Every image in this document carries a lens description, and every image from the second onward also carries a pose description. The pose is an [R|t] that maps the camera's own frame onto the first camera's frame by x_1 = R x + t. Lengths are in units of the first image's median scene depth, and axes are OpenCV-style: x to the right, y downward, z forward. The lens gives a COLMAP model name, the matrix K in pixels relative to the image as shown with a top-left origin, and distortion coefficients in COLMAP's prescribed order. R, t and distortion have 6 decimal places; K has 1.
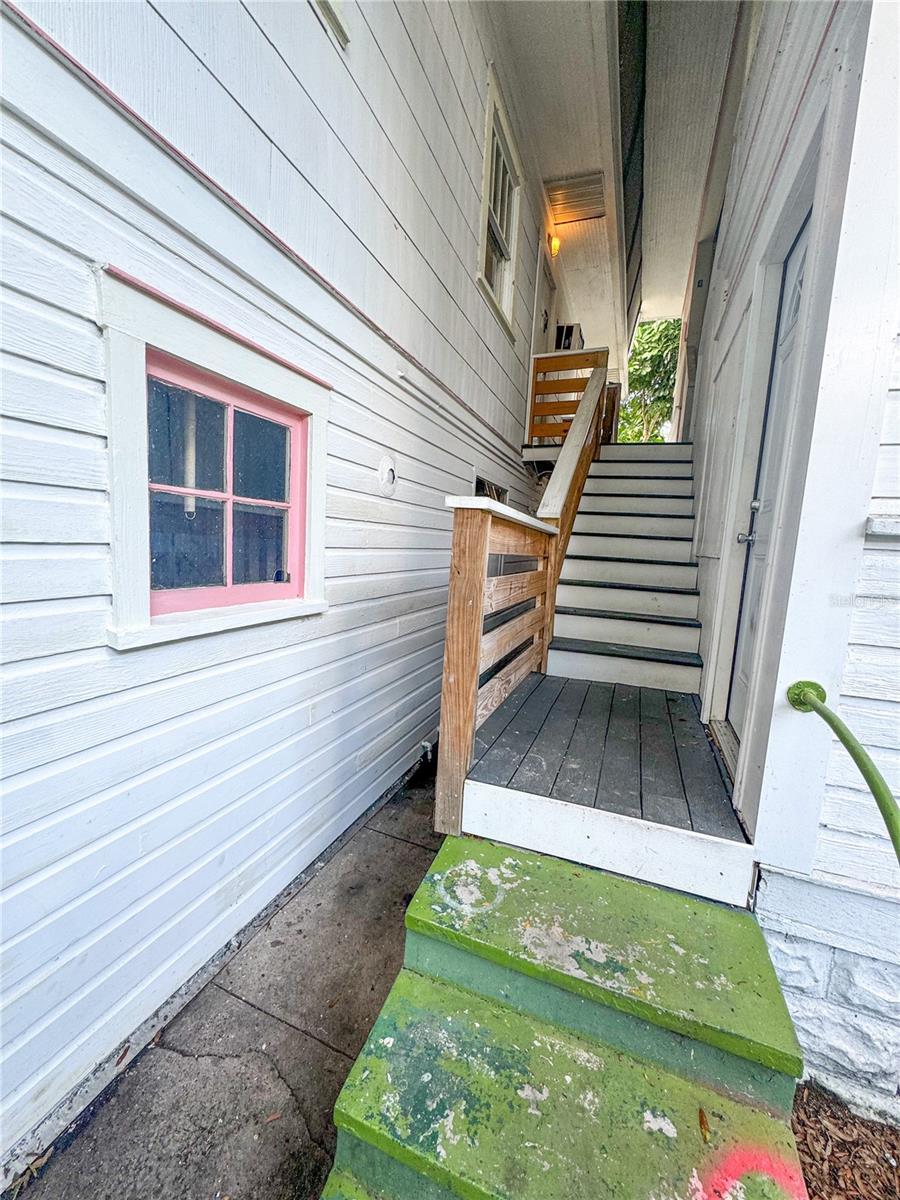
lens RADIAL K [[483.5, 0, 450.0], [0, 483.5, 600.0], [0, 0, 1]] dist [0.000145, 0.000059]
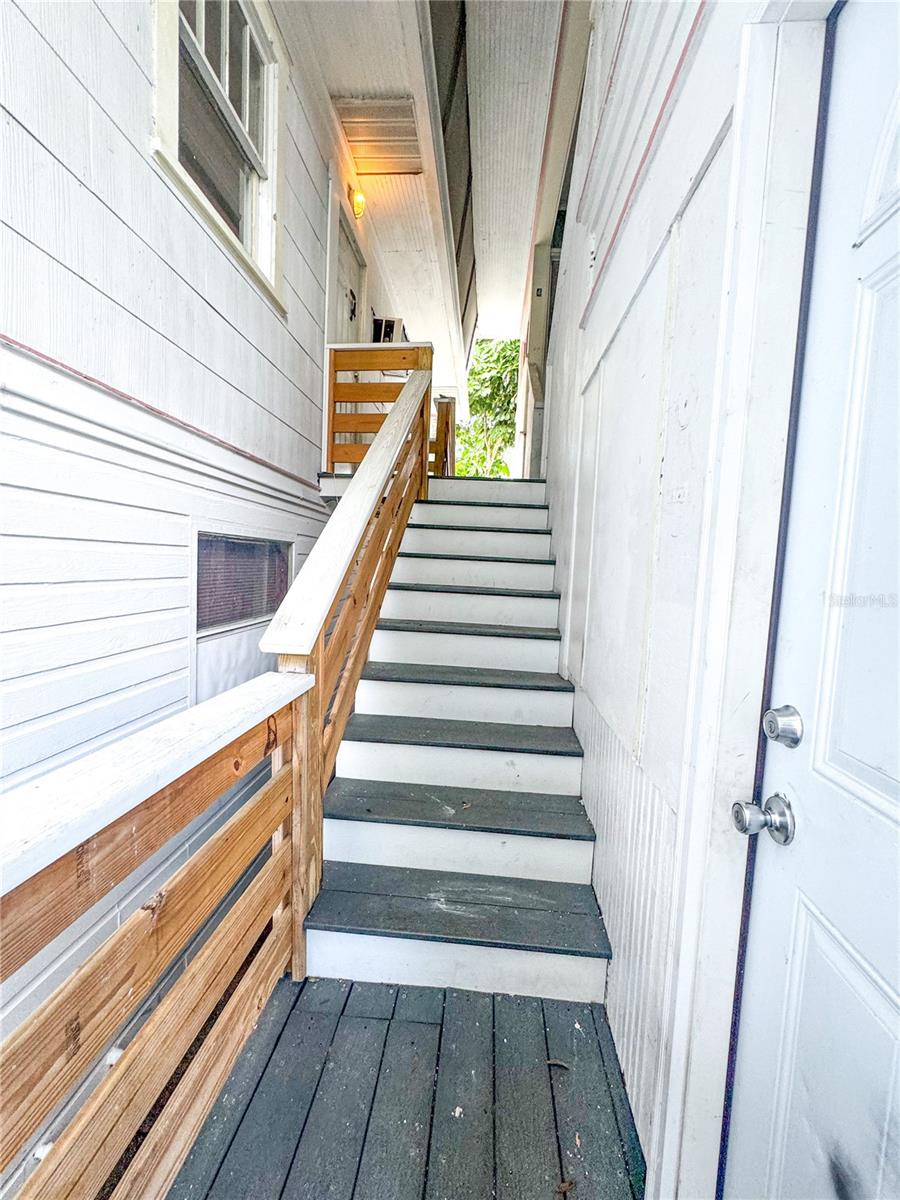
lens RADIAL K [[483.5, 0, 450.0], [0, 483.5, 600.0], [0, 0, 1]] dist [0.000145, 0.000059]
pose [[0.958266, -0.035505, 0.283665, 0.121181], [0.044355, 0.998707, -0.024837, -0.110201], [-0.282416, 0.036382, 0.958602, 0.283604]]
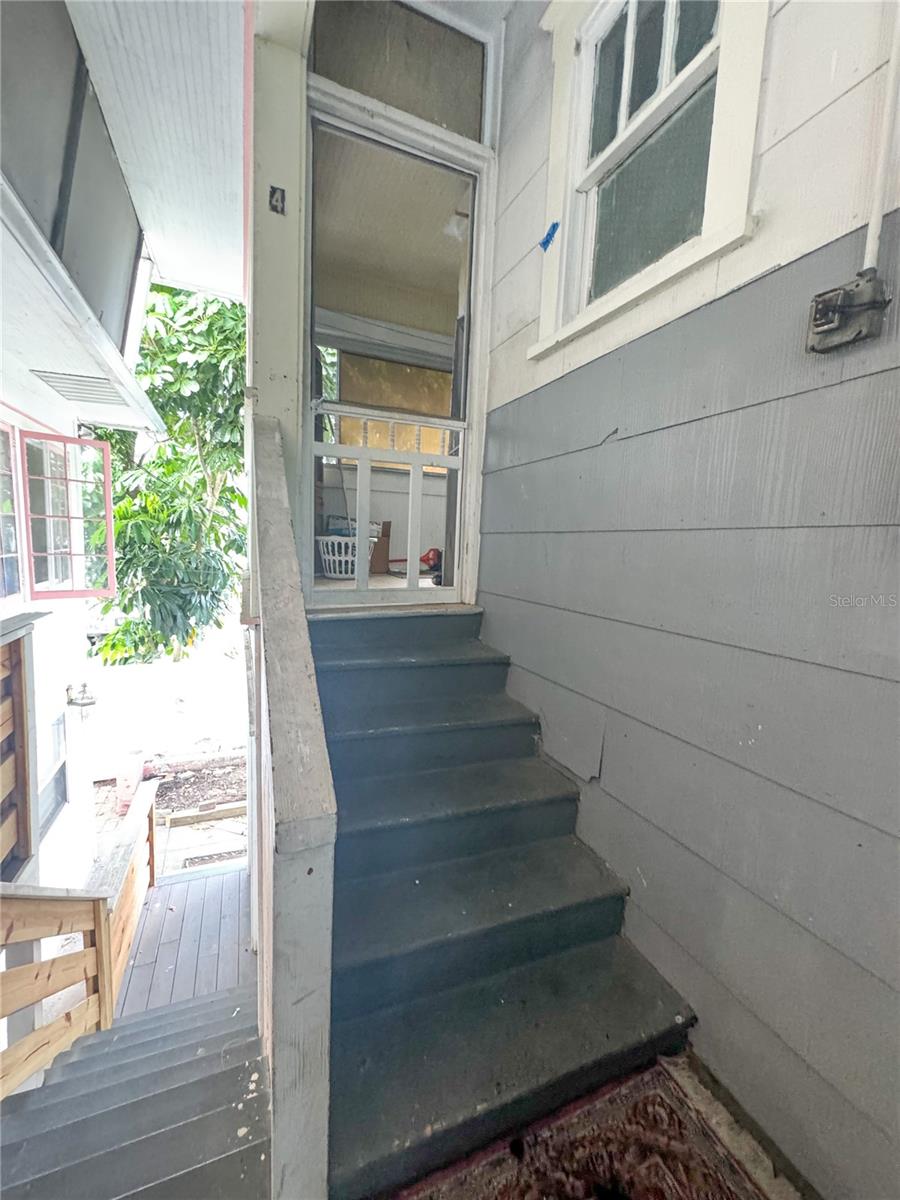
lens RADIAL K [[483.5, 0, 450.0], [0, 483.5, 600.0], [0, 0, 1]] dist [0.000145, 0.000059]
pose [[0.716743, -0.105073, 0.689376, 0.438966], [0.080805, 0.994438, 0.067557, -0.511361], [-0.692640, 0.007284, 0.721247, 0.860545]]
